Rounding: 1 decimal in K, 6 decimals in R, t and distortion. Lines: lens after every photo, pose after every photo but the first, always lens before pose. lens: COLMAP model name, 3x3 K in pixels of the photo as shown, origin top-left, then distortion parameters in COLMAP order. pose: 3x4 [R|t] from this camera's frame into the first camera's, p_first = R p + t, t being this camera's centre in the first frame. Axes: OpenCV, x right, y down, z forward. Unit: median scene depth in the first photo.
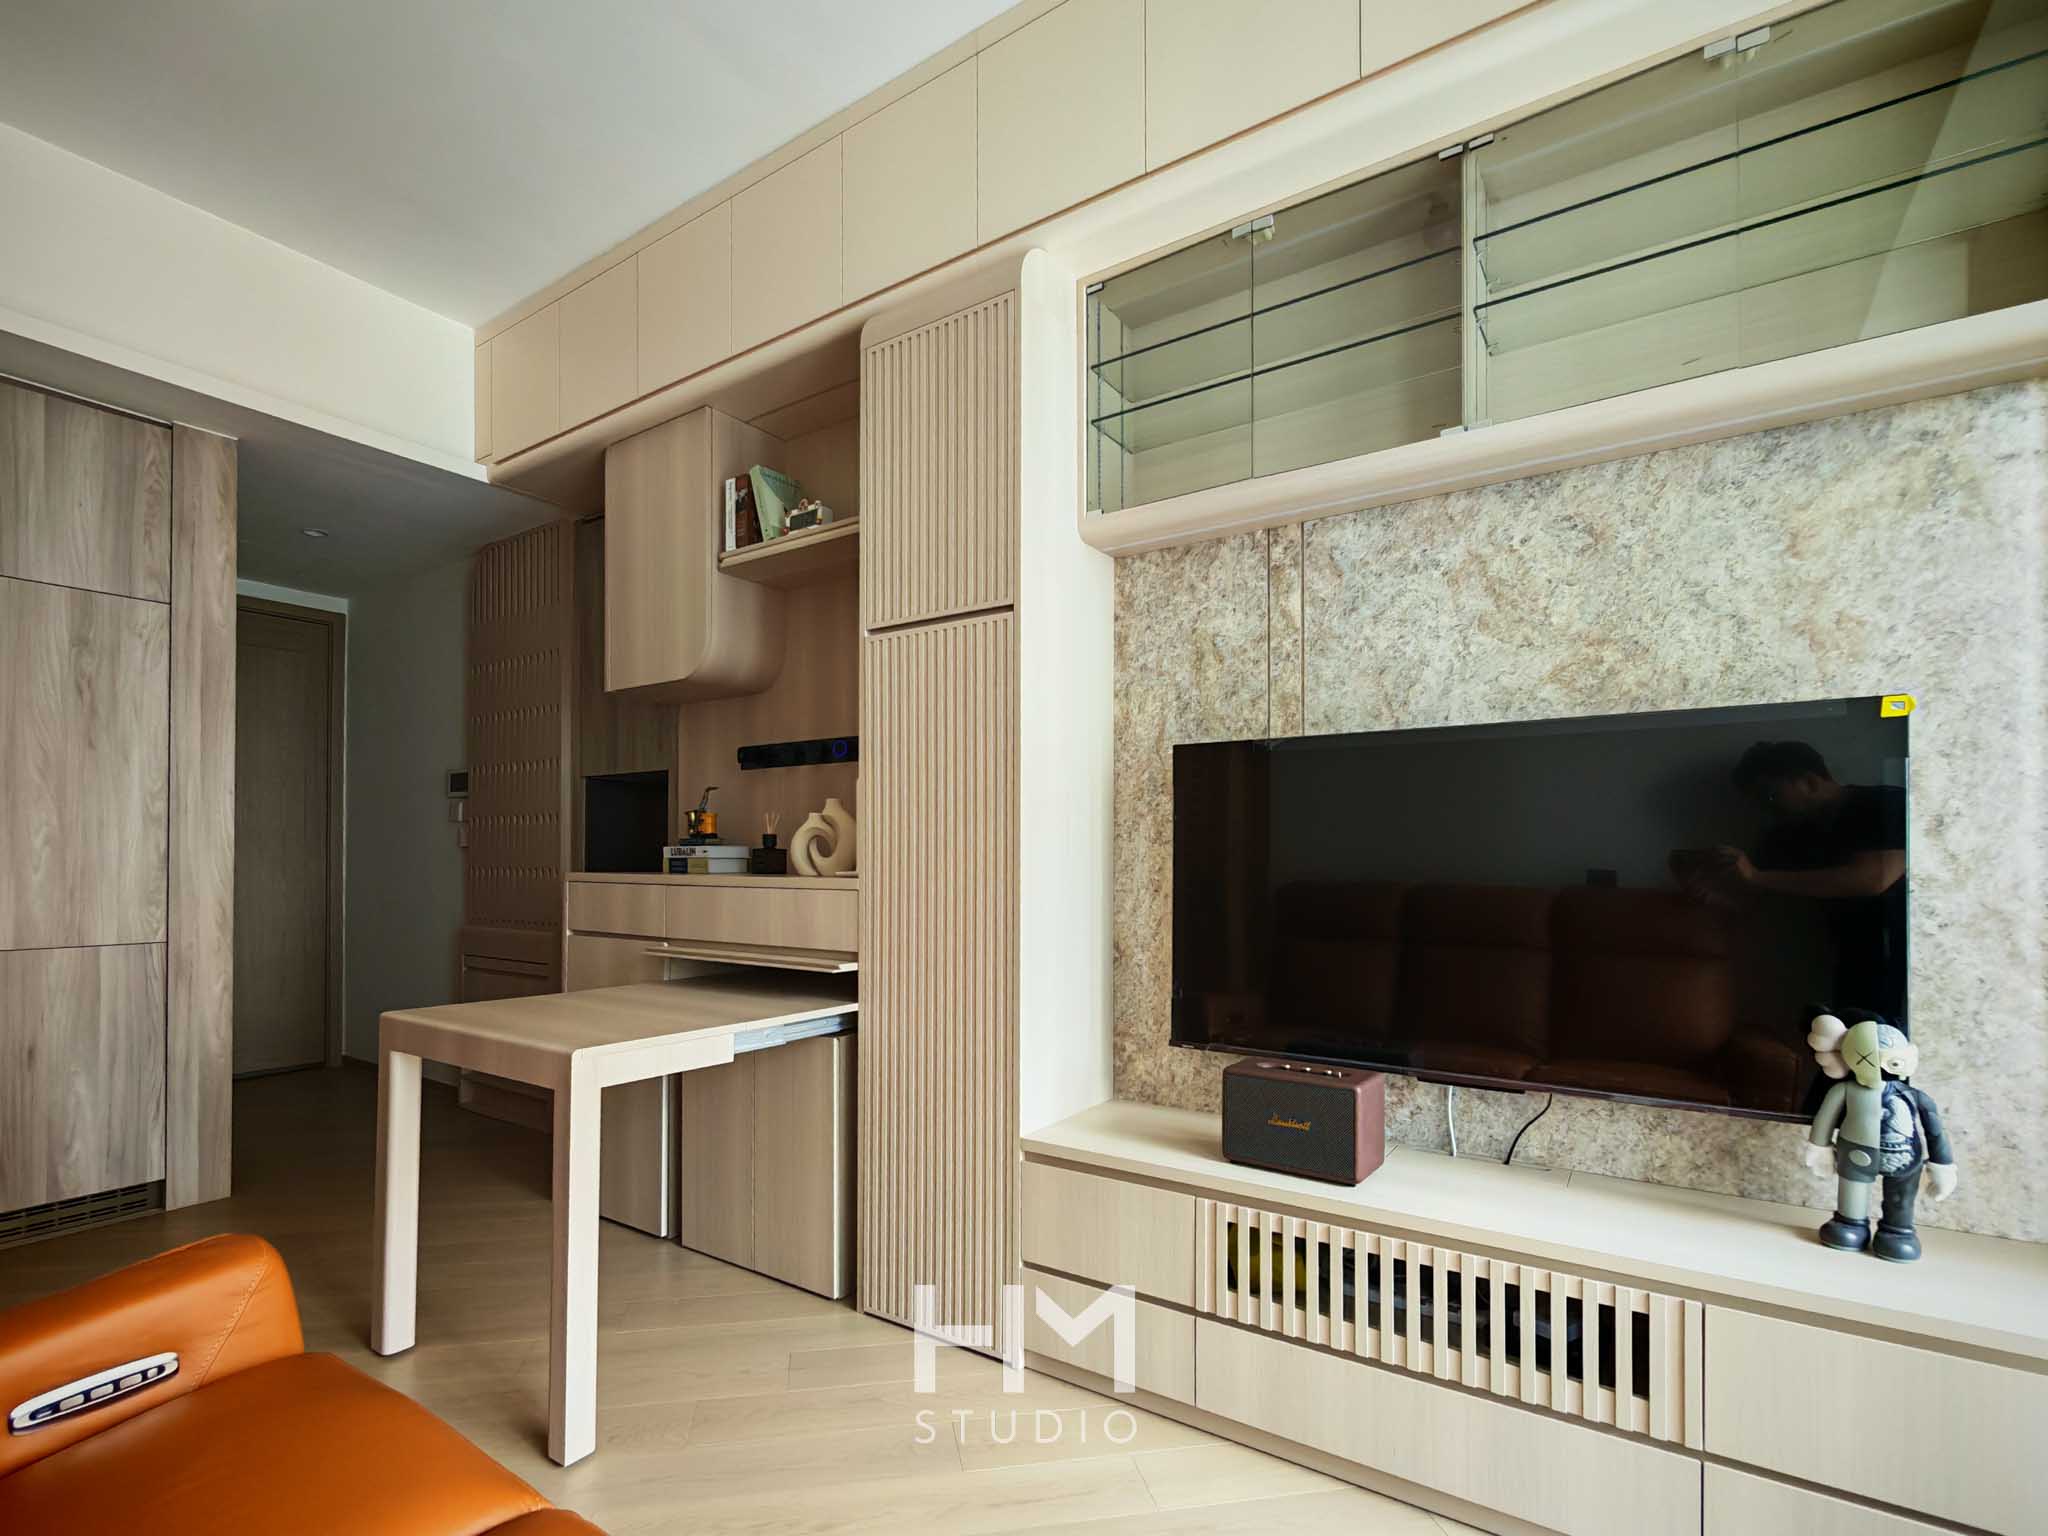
lens RADIAL K [[983.3, 0, 913.7], [0, 983.3, 850.1], [0, 0, 1]] dist [-0.000930, -0.000313]
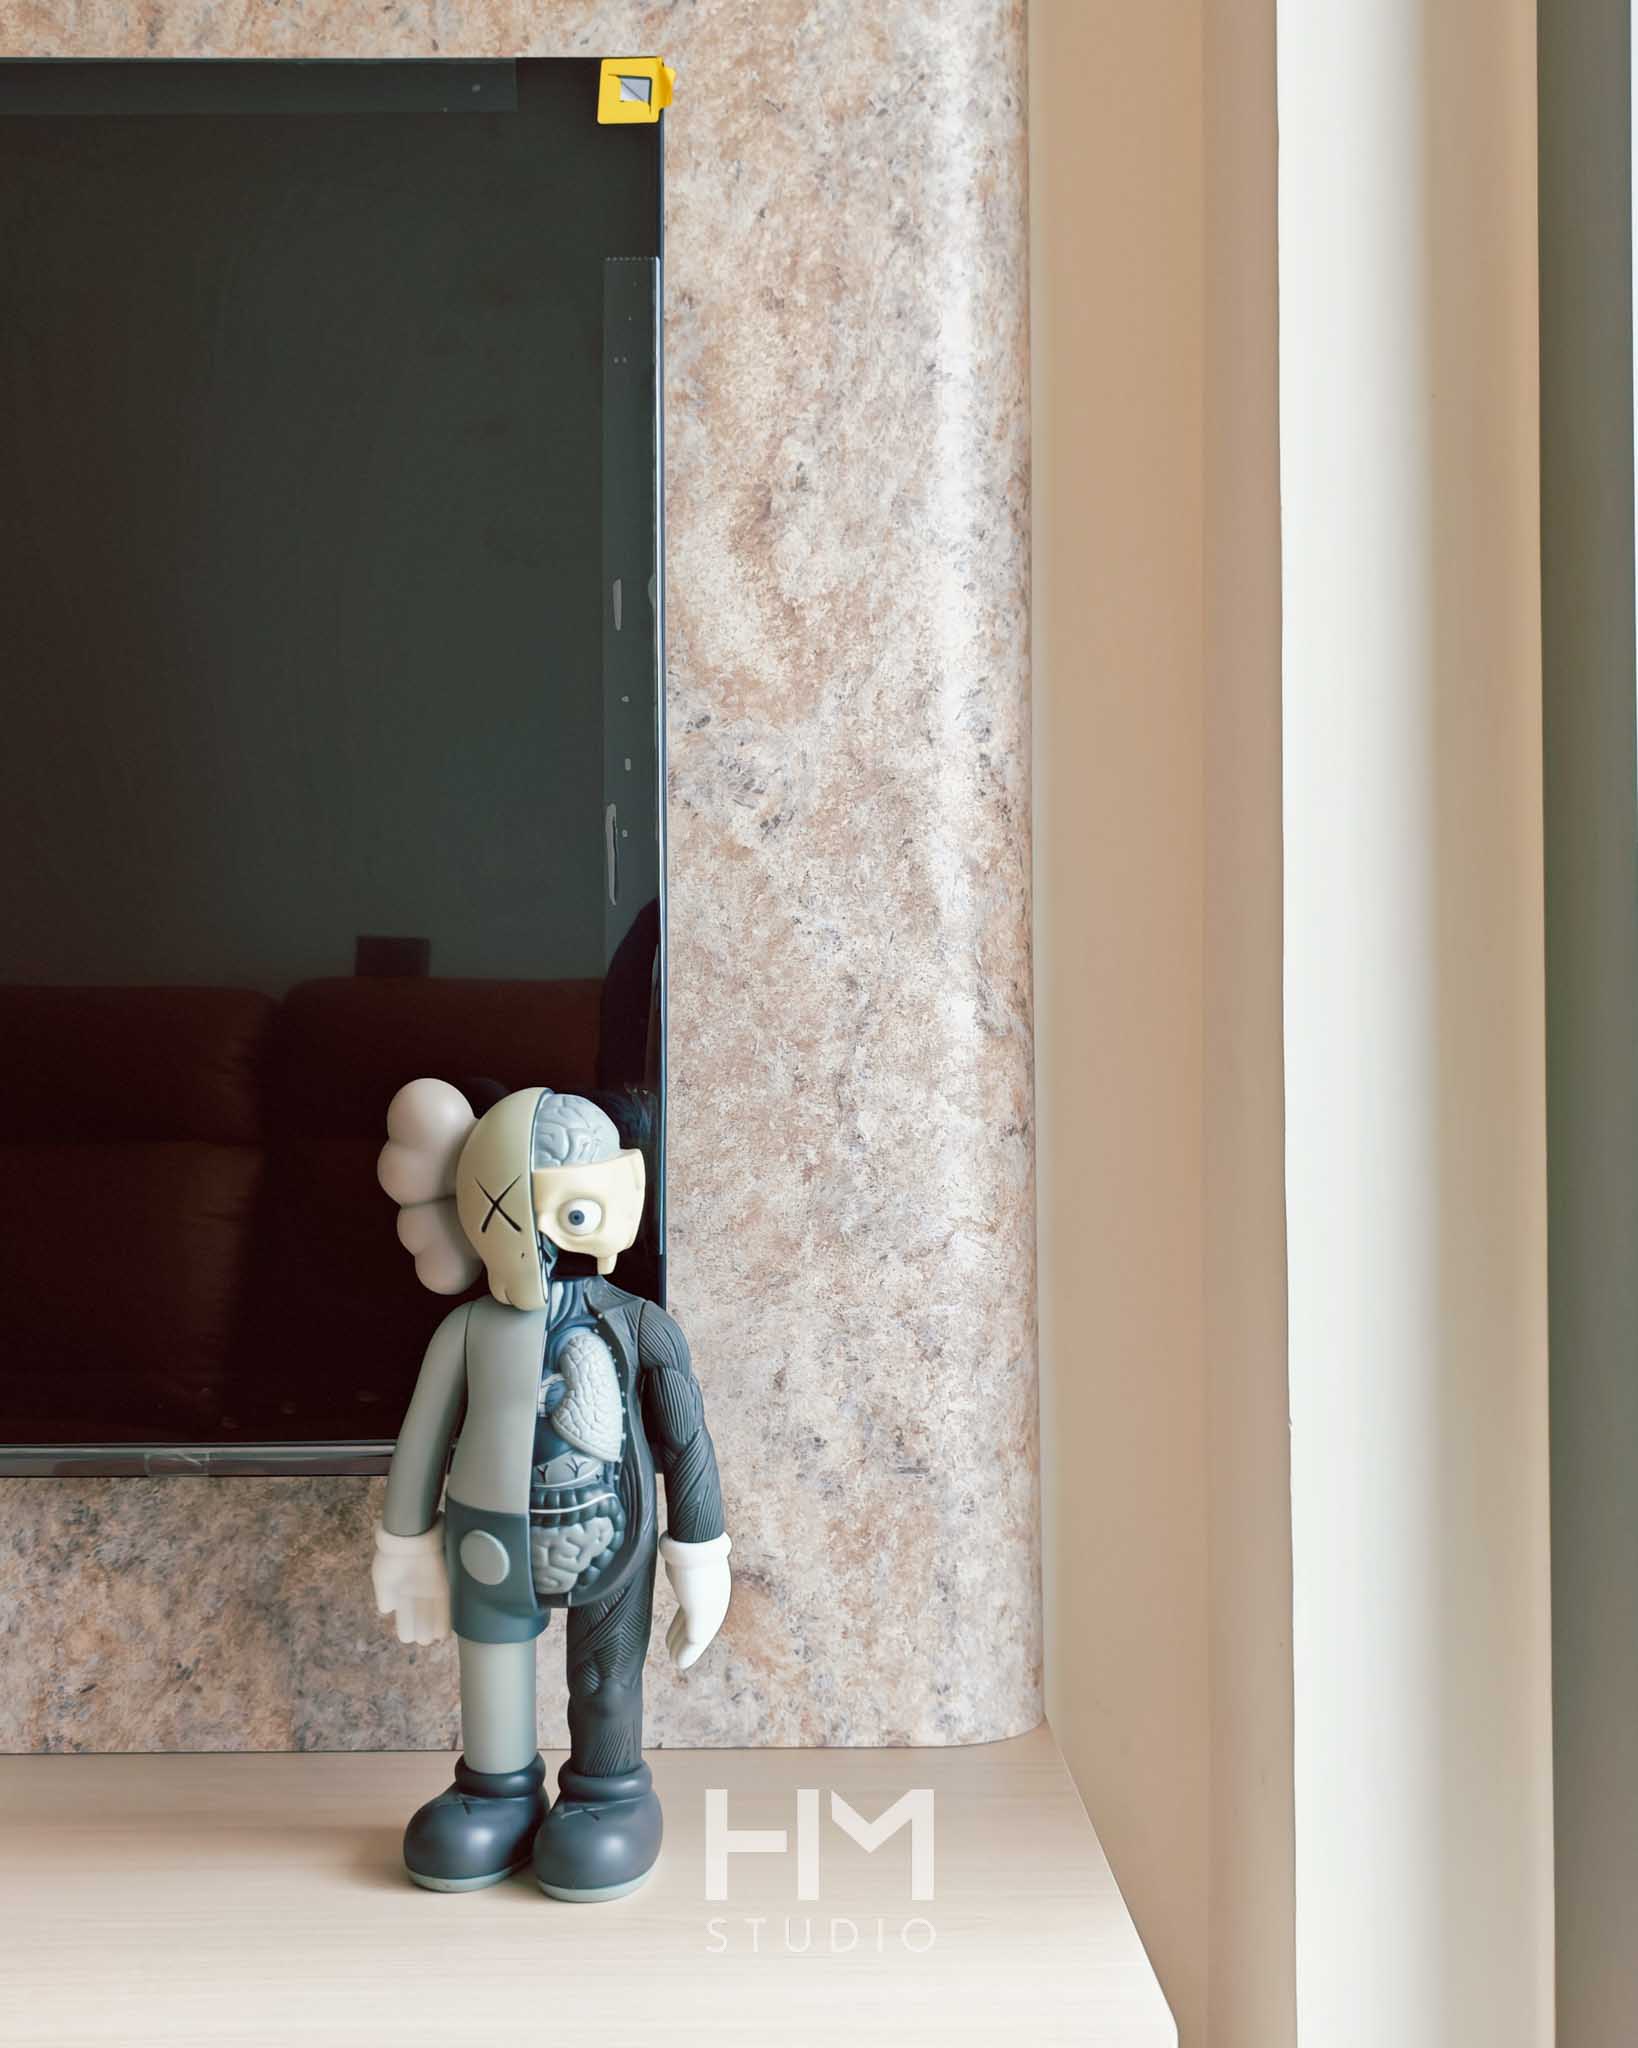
lens RADIAL K [[2227.3, 0, 819.0], [0, 2227.3, 1024.0], [0, 0, 1]] dist [0.222572, -0.753094]
pose [[0.798961, 0.016276, 0.601162, 0.620454], [-0.000165, 0.999640, -0.026845, 0.168949], [-0.601382, 0.021349, 0.798676, 0.395603]]
